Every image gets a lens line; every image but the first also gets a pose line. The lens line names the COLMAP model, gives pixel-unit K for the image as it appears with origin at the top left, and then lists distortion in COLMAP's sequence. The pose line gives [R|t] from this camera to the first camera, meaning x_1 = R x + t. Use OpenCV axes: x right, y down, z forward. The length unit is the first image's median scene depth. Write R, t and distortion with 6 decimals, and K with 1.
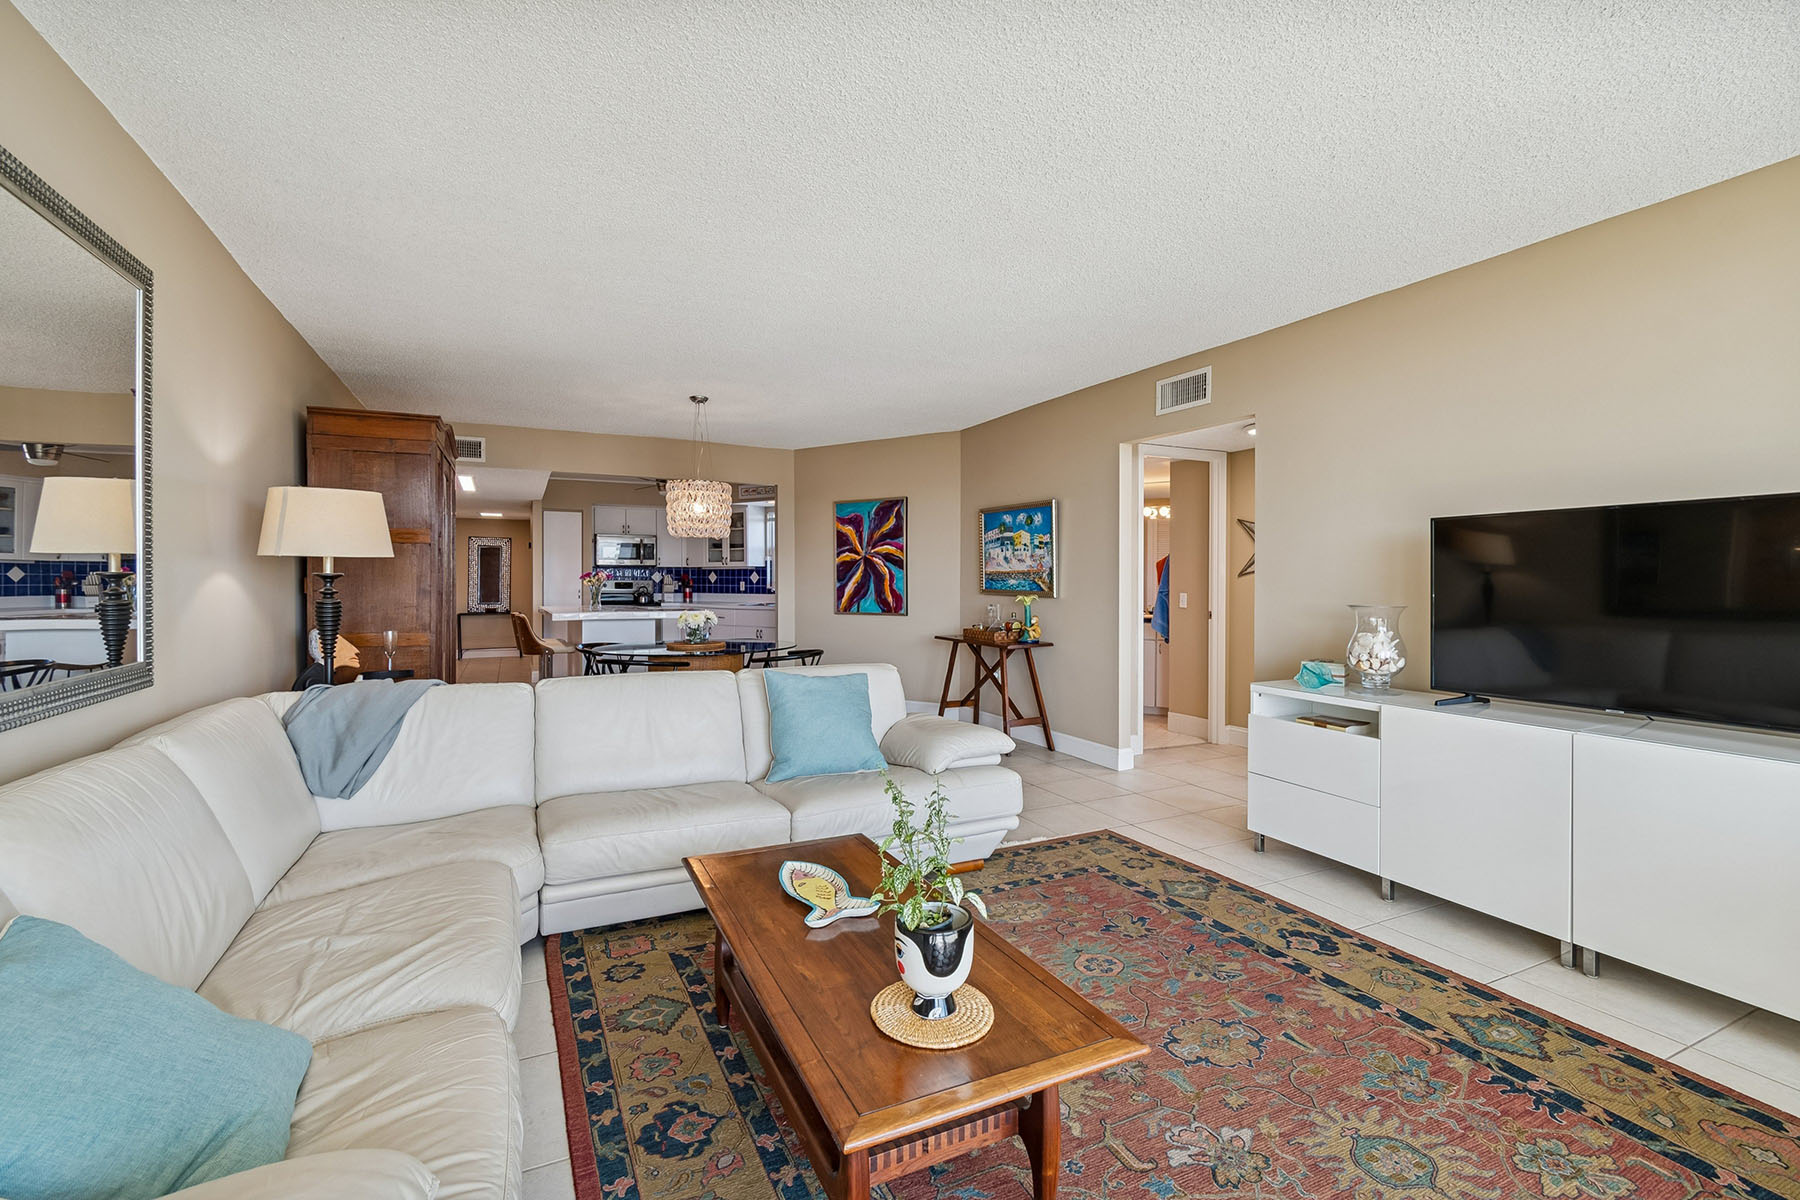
lens RADIAL K [[791.6, 0, 899.5], [0, 791.6, 608.6], [0, 0, 1]] dist [0.000424, 0.000047]
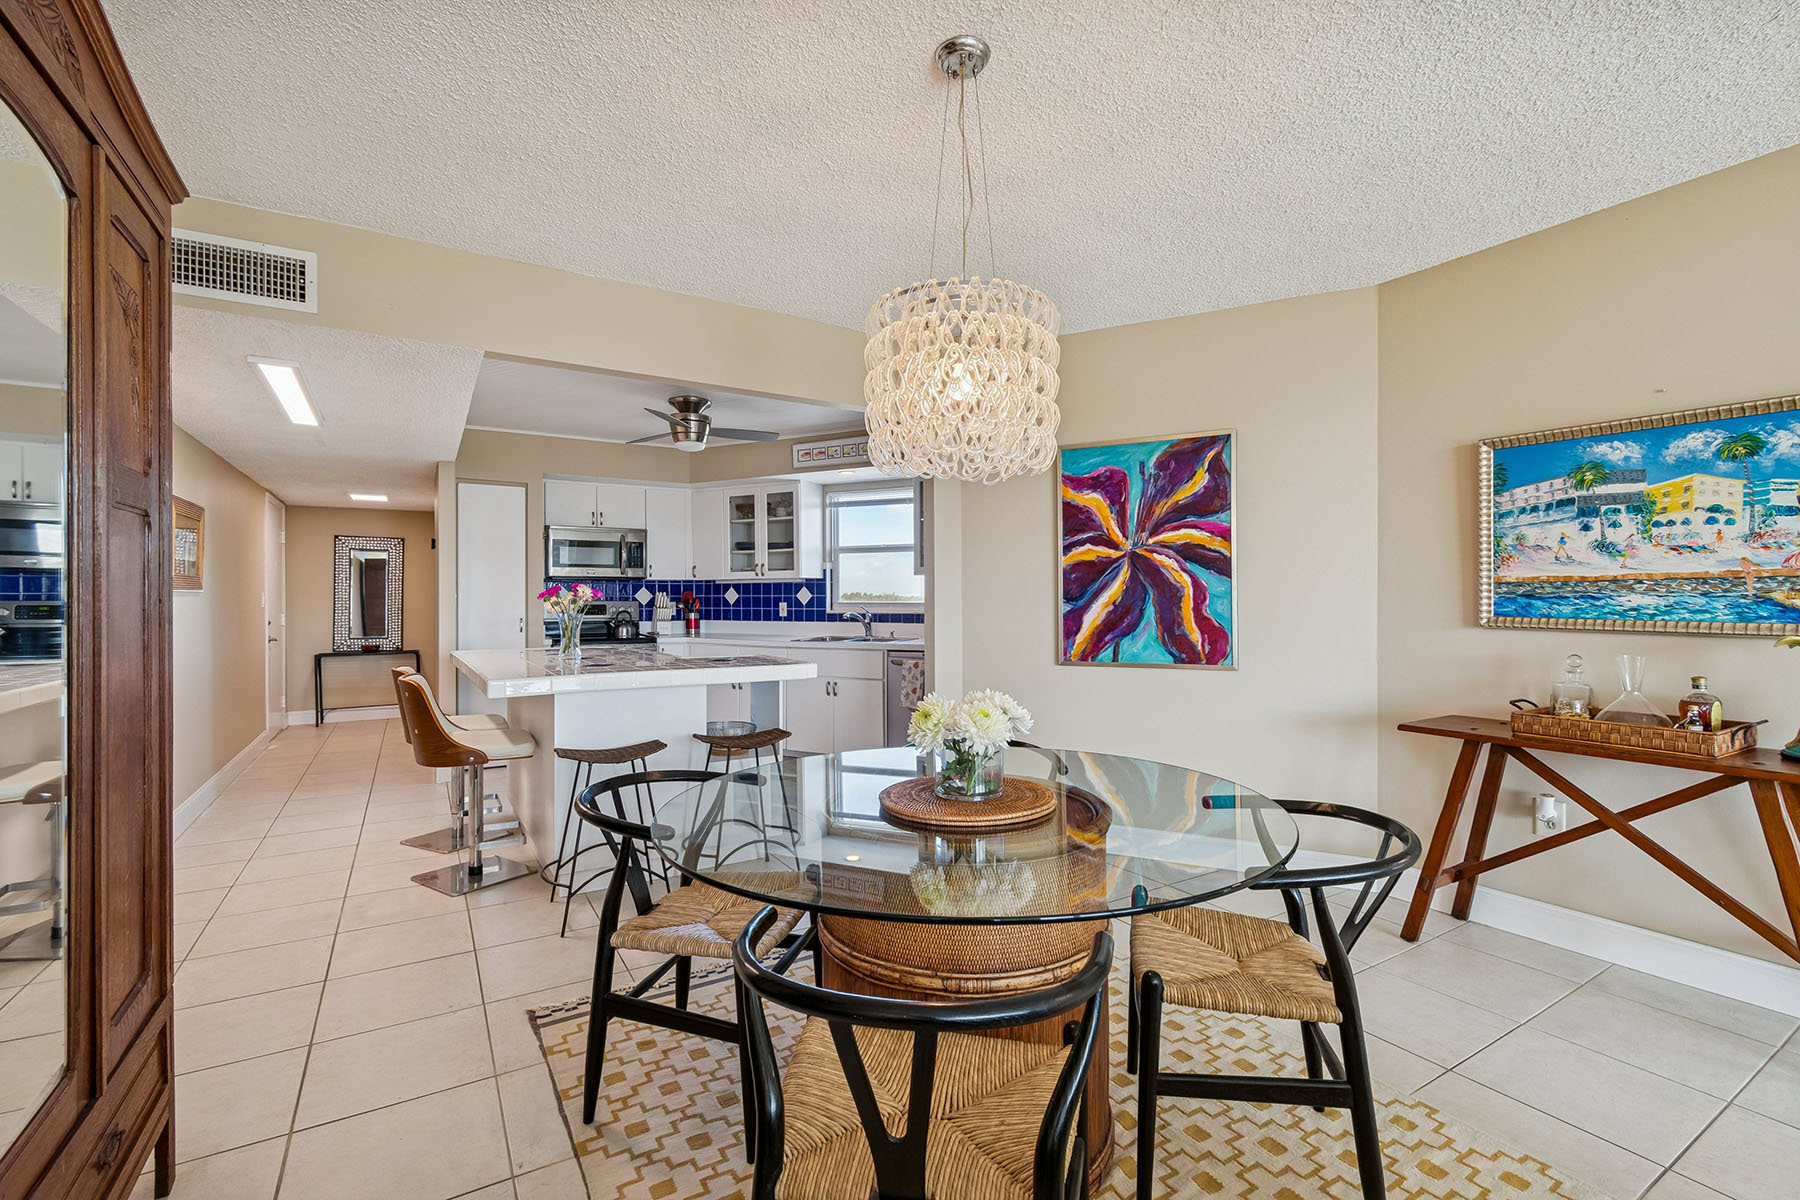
lens RADIAL K [[791.6, 0, 899.5], [0, 791.6, 608.6], [0, 0, 1]] dist [0.000424, 0.000047]
pose [[0.995500, -0.007210, 0.094486, -0.234460], [0.009398, 0.999697, -0.022736, -0.019303], [-0.094293, 0.023521, 0.995267, 0.504616]]
